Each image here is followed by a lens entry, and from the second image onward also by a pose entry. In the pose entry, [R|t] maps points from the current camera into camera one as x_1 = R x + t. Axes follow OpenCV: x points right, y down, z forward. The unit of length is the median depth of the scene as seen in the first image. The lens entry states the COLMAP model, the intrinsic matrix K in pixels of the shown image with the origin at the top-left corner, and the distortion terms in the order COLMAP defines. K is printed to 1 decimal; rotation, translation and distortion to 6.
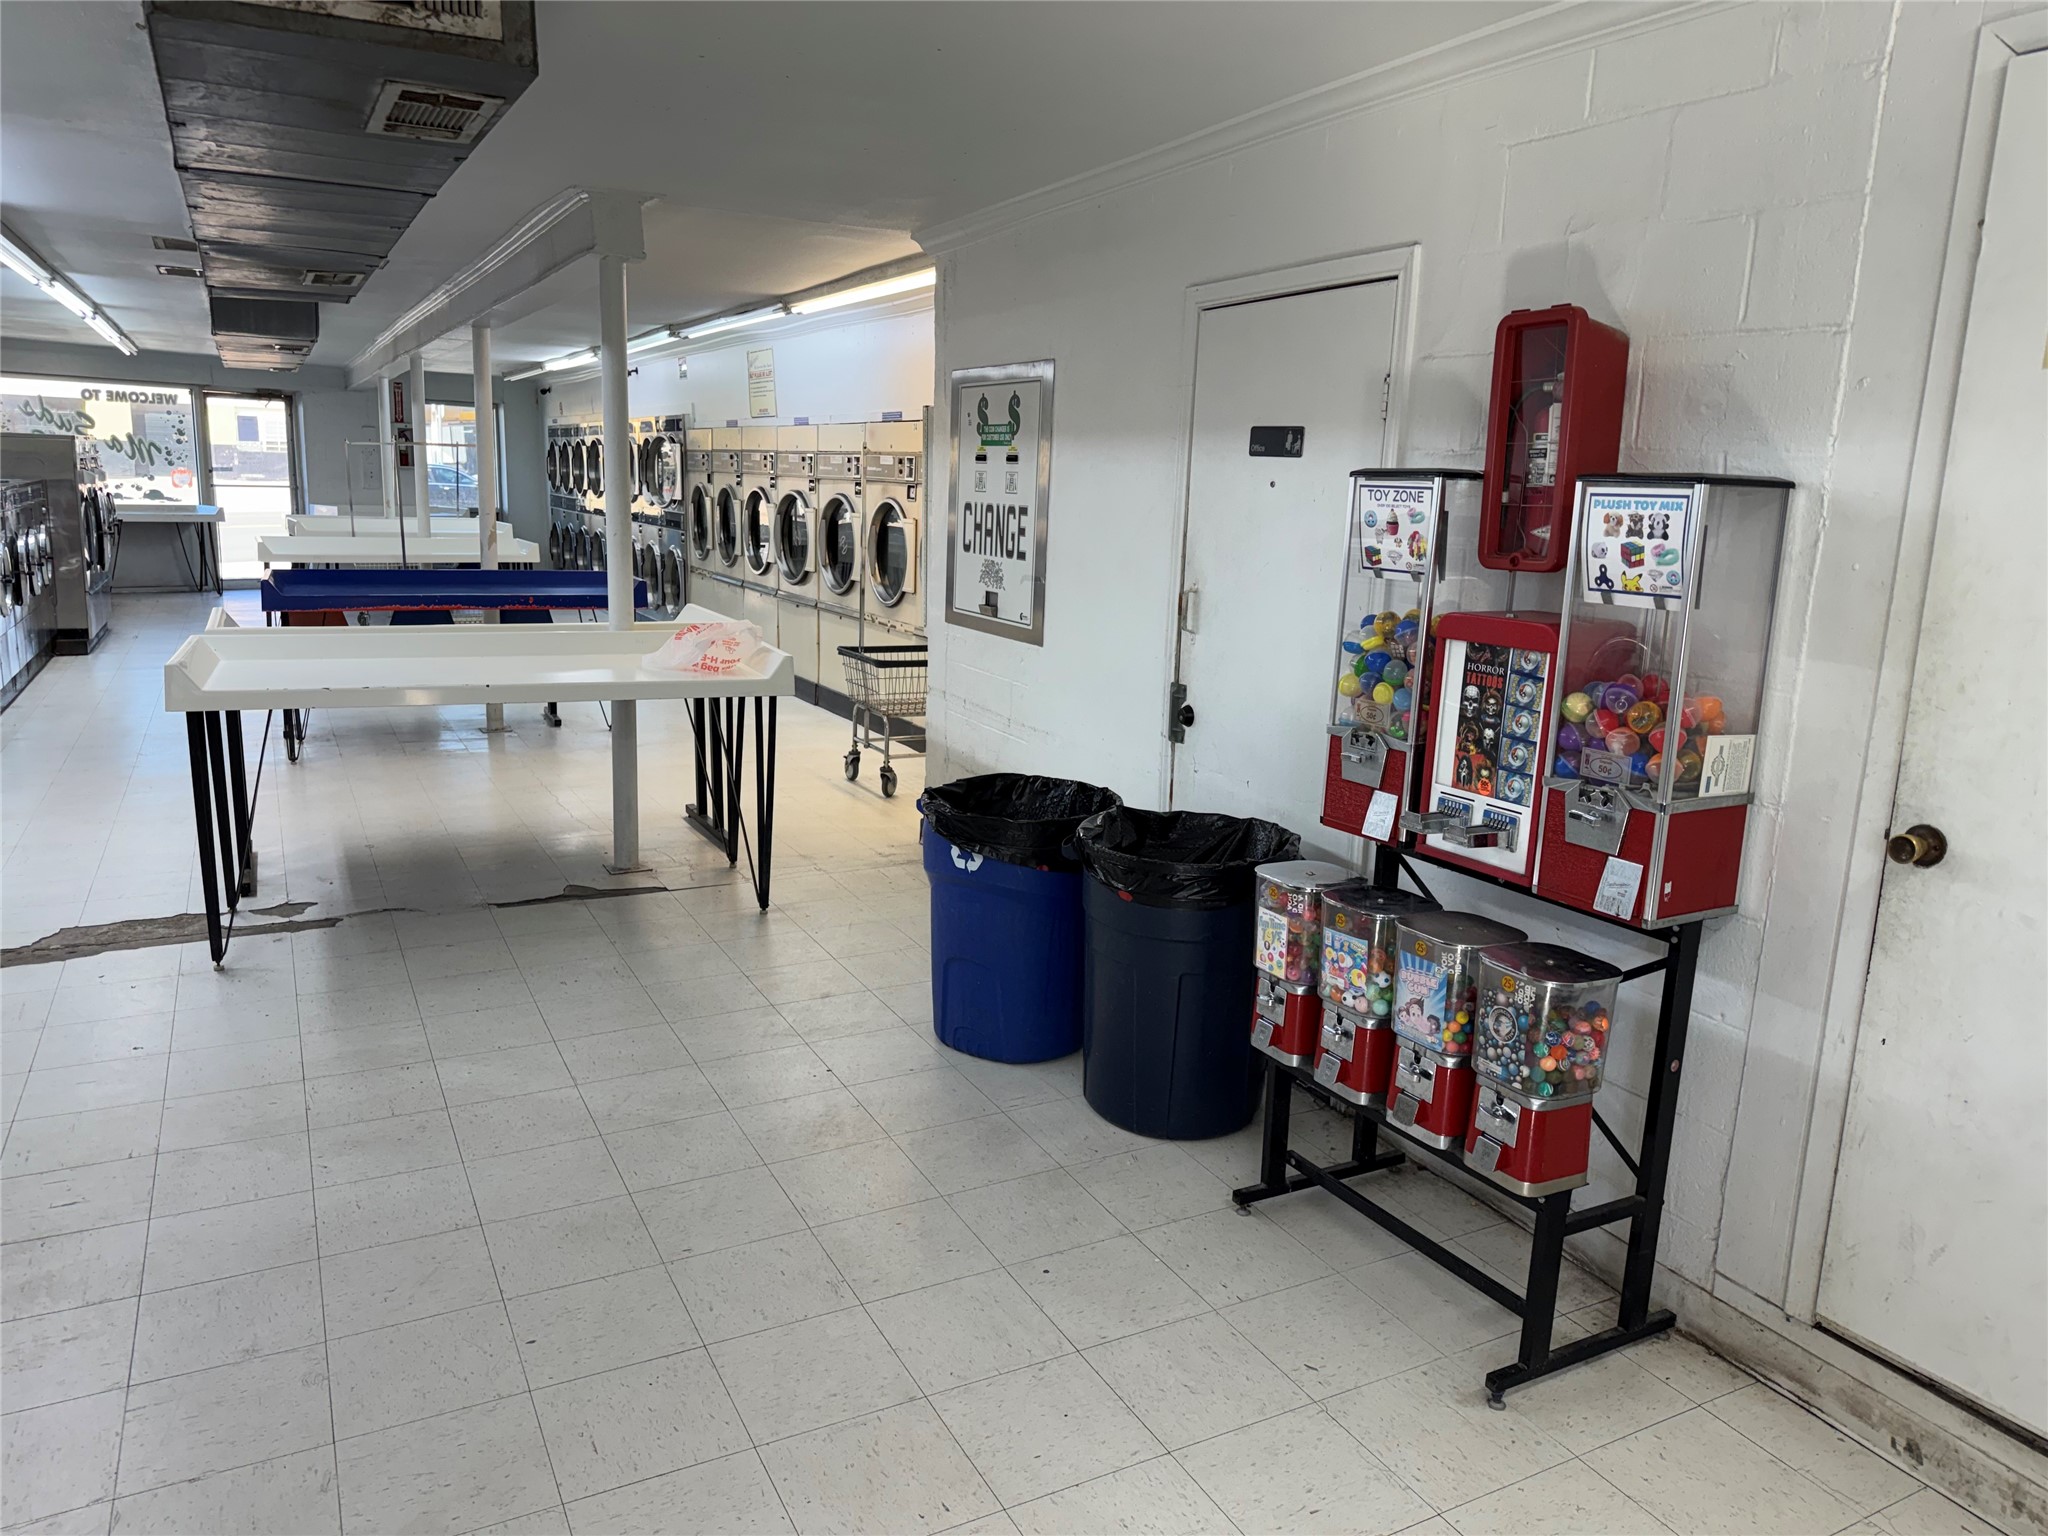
lens RADIAL K [[1417.5, 0, 1026.2], [0, 1417.5, 776.1], [0, 0, 1]] dist [0.073687, -0.103527]
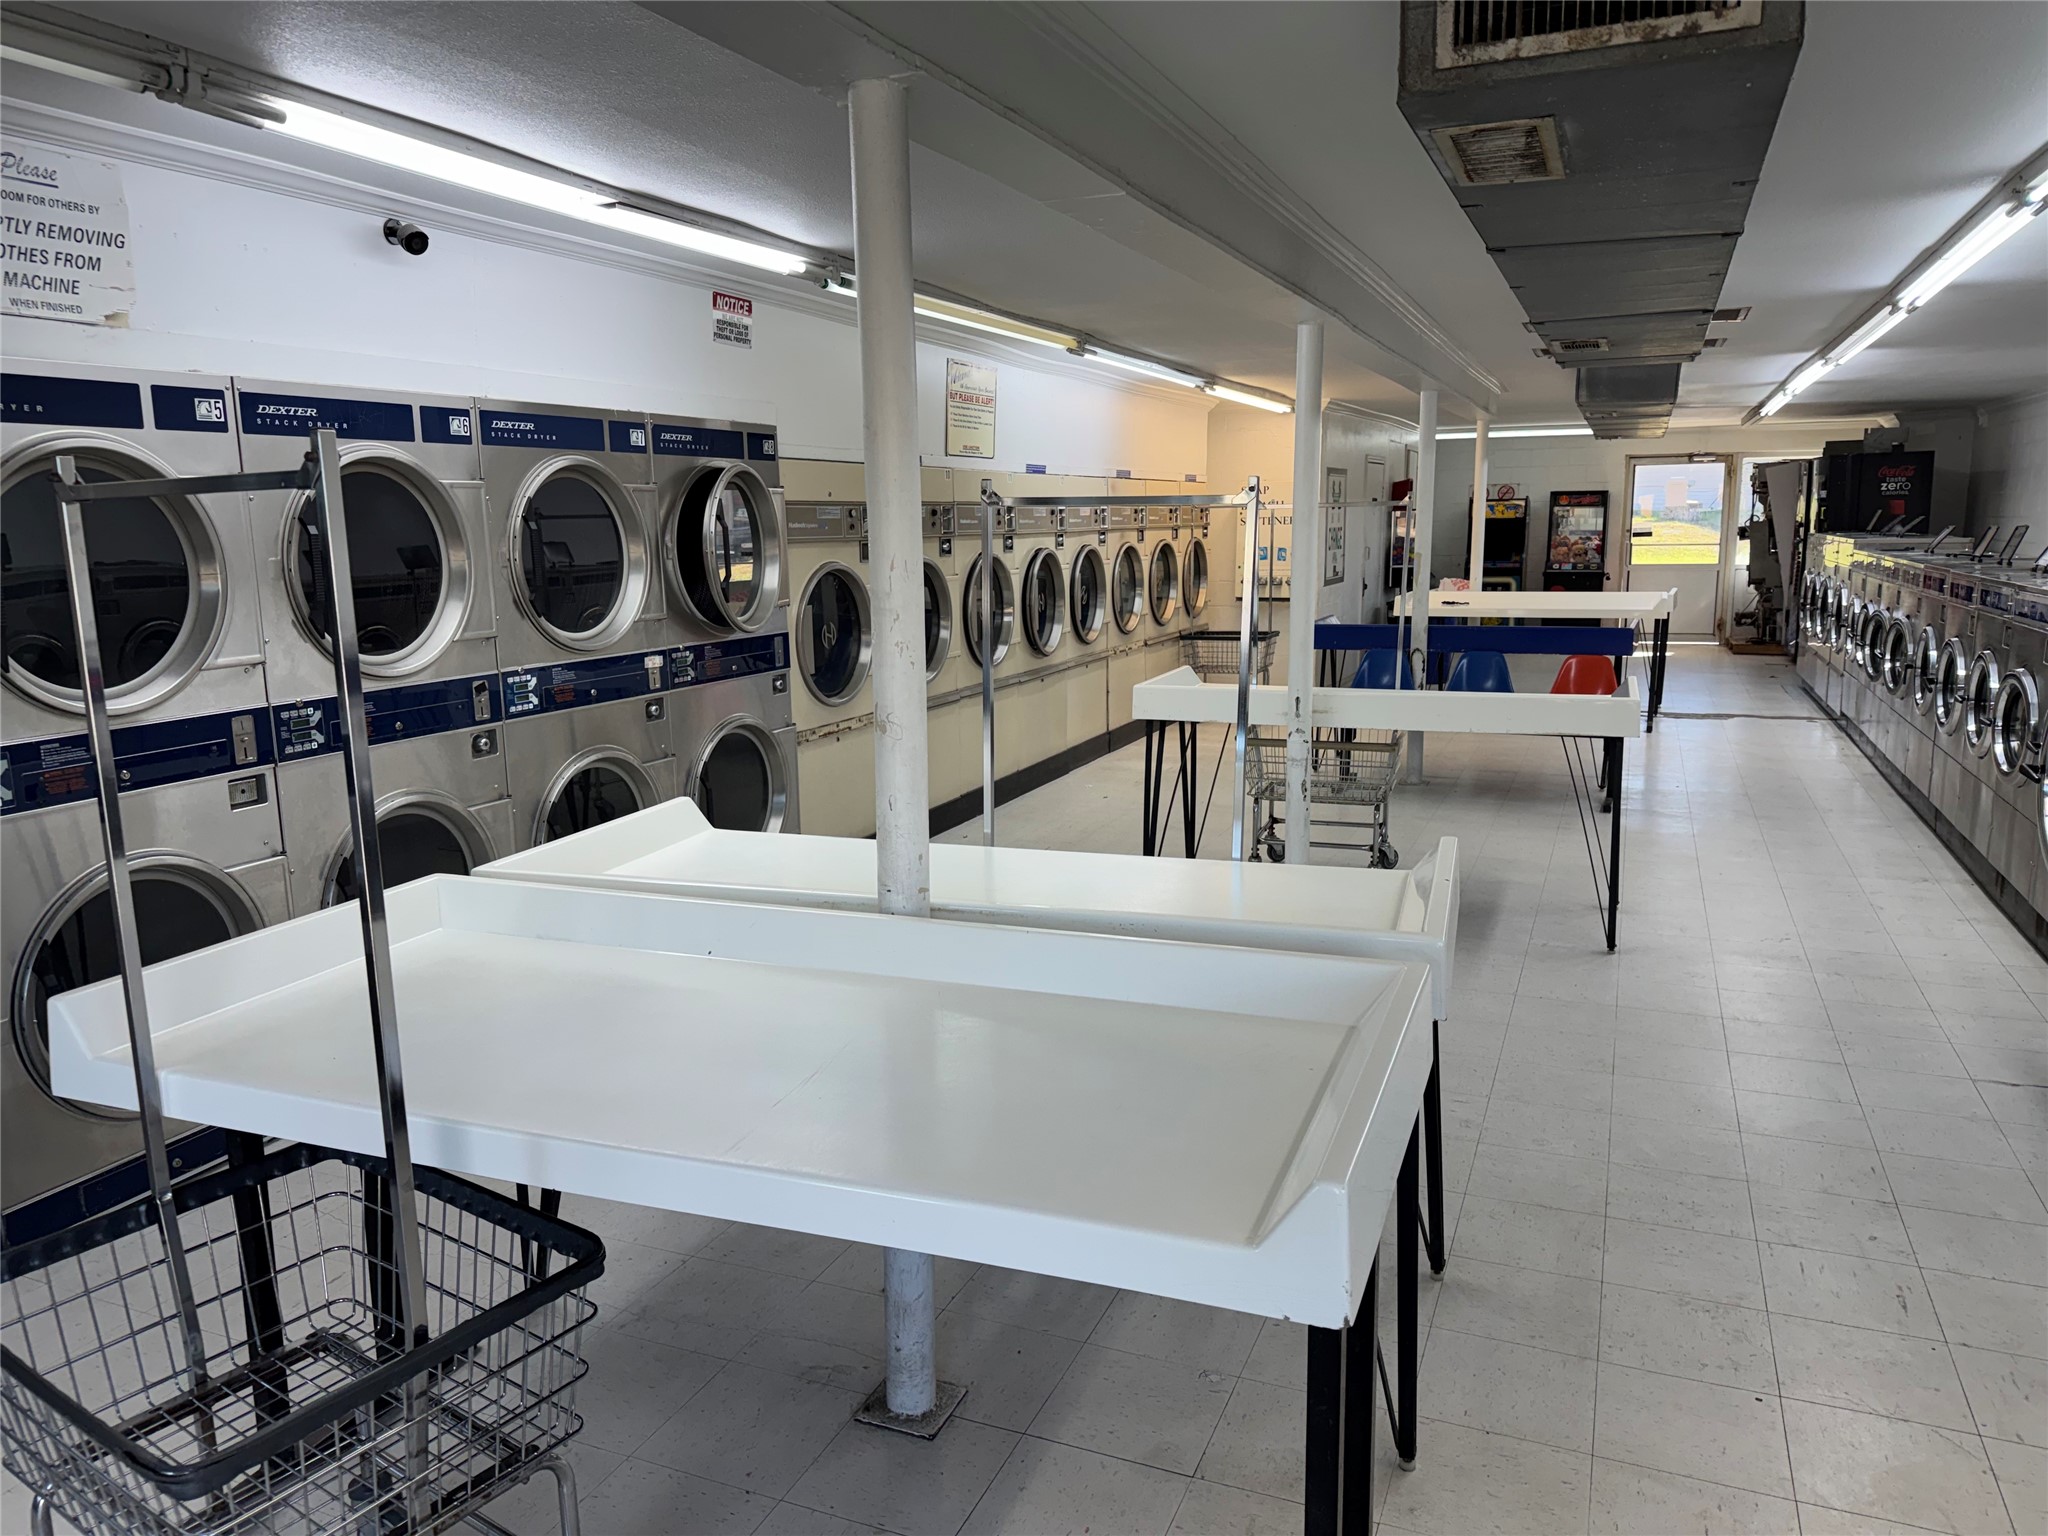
lens RADIAL K [[1446.2, 0, 1024.0], [0, 1446.2, 768.0], [0, 0, 1]] dist [0.003697, -0.003517]
pose [[-0.627859, -0.152942, 0.763153, -0.940483], [0.159919, 0.934235, 0.318797, -0.402305], [-0.761721, 0.322202, -0.562109, 1.737146]]
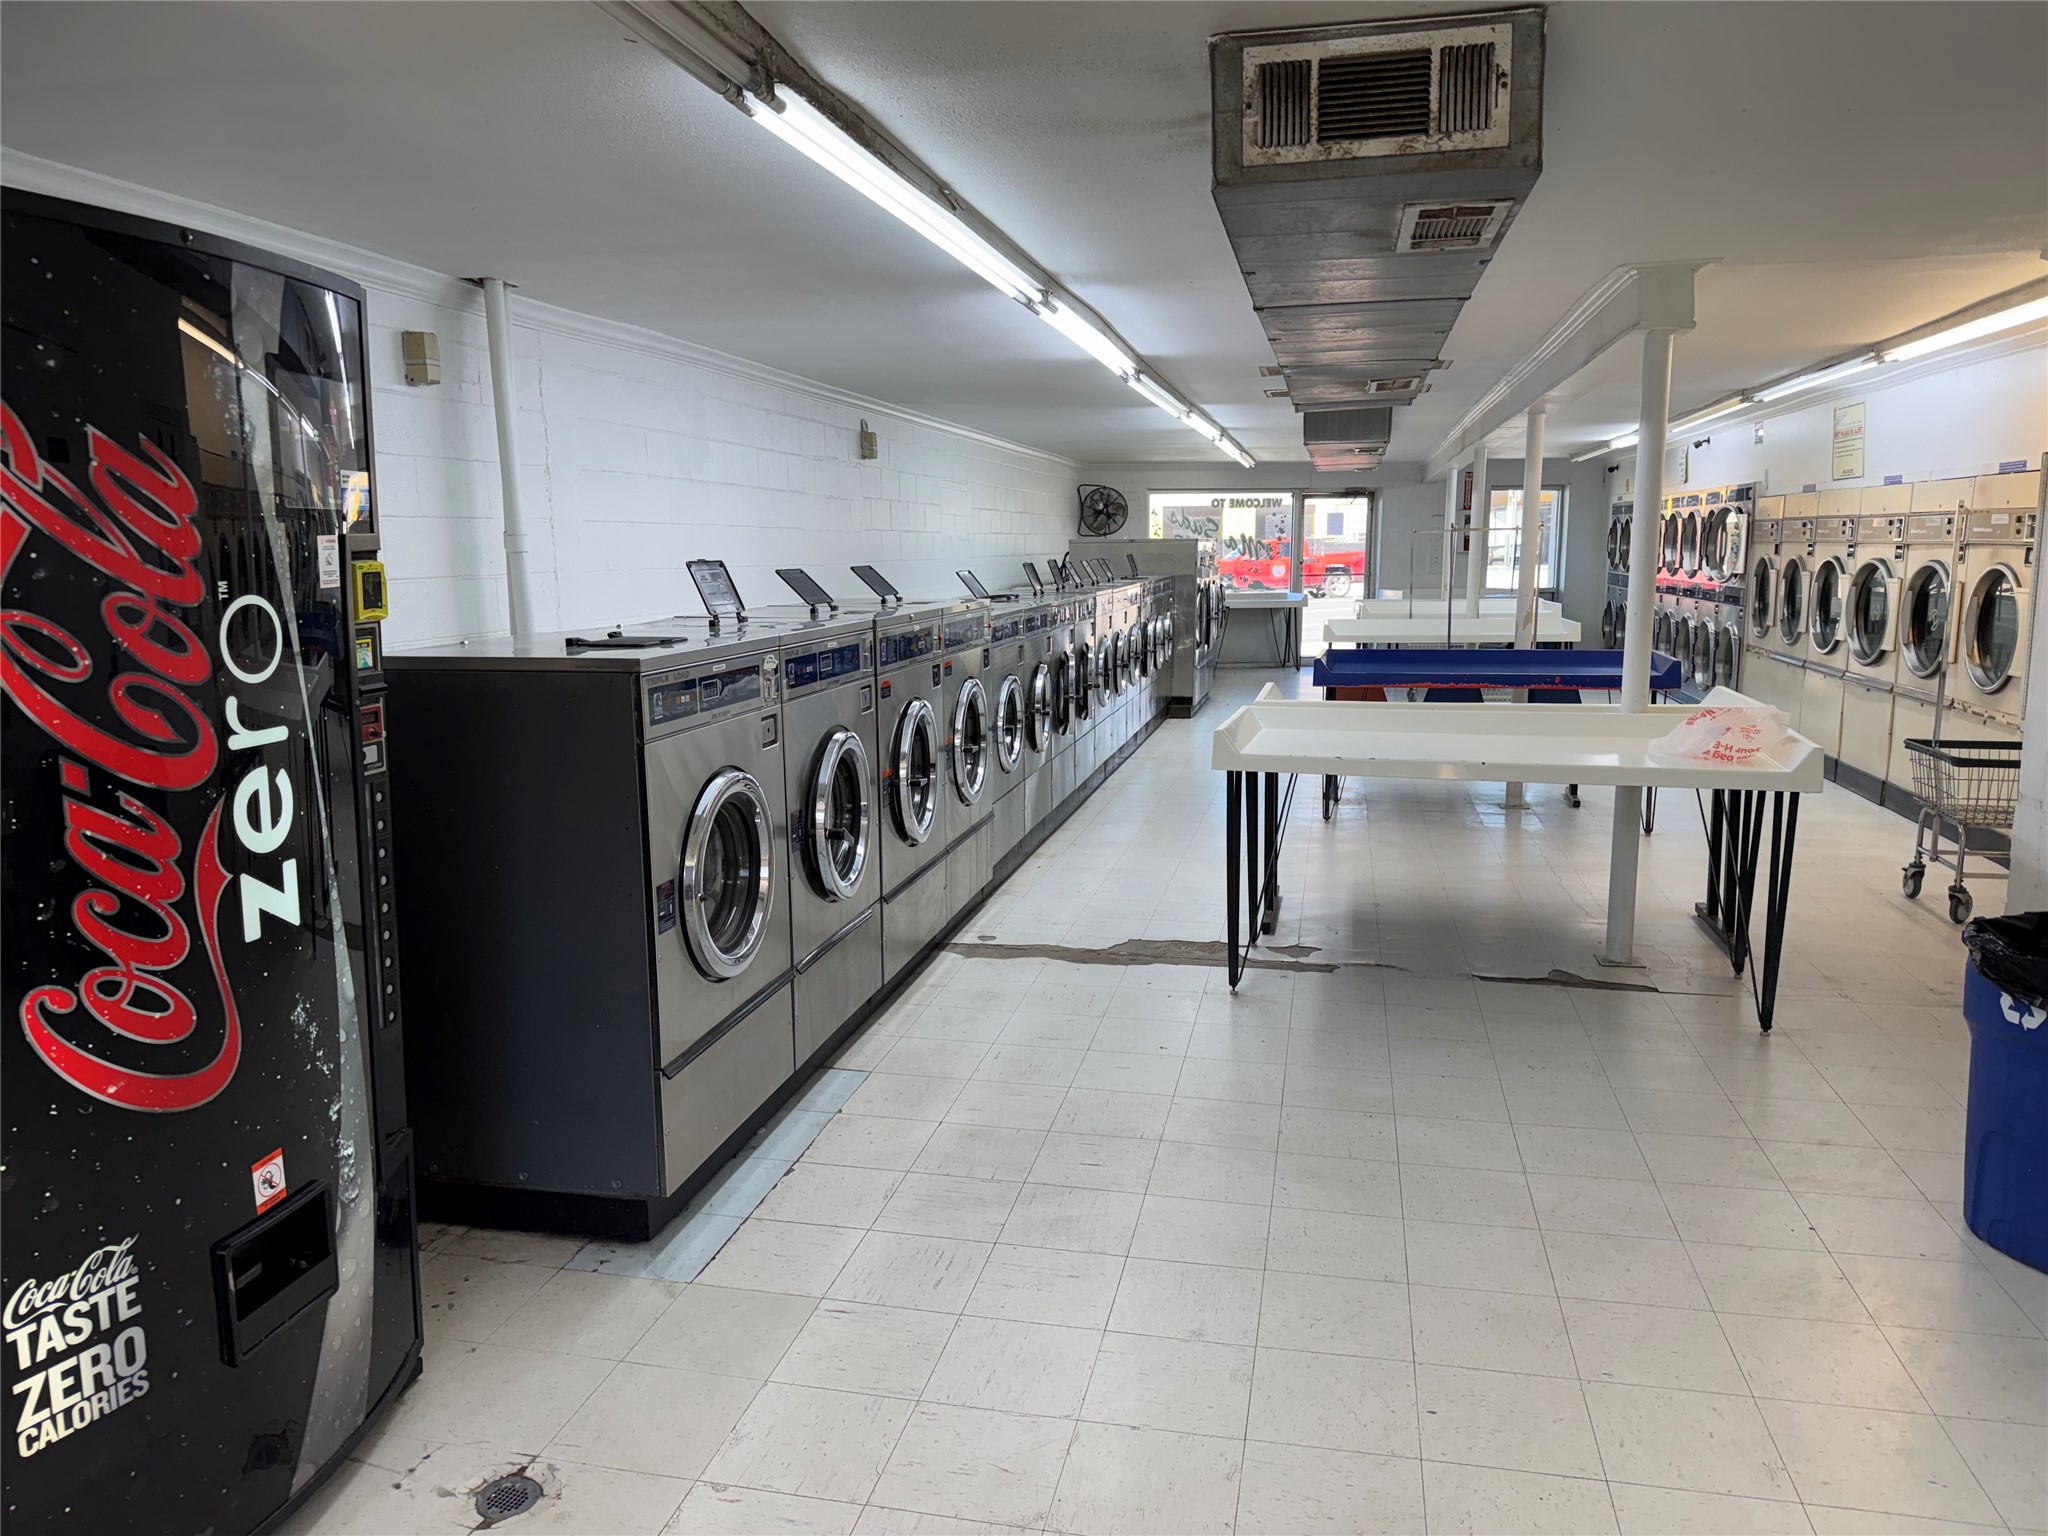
lens RADIAL K [[1417.5, 0, 1026.2], [0, 1417.5, 776.1], [0, 0, 1]] dist [0.073687, -0.103527]
pose [[0.754611, 0.064160, -0.653029, 0.030105], [-0.098957, 0.994953, -0.016596, -0.002546], [0.648668, 0.077145, 0.757151, 0.008482]]
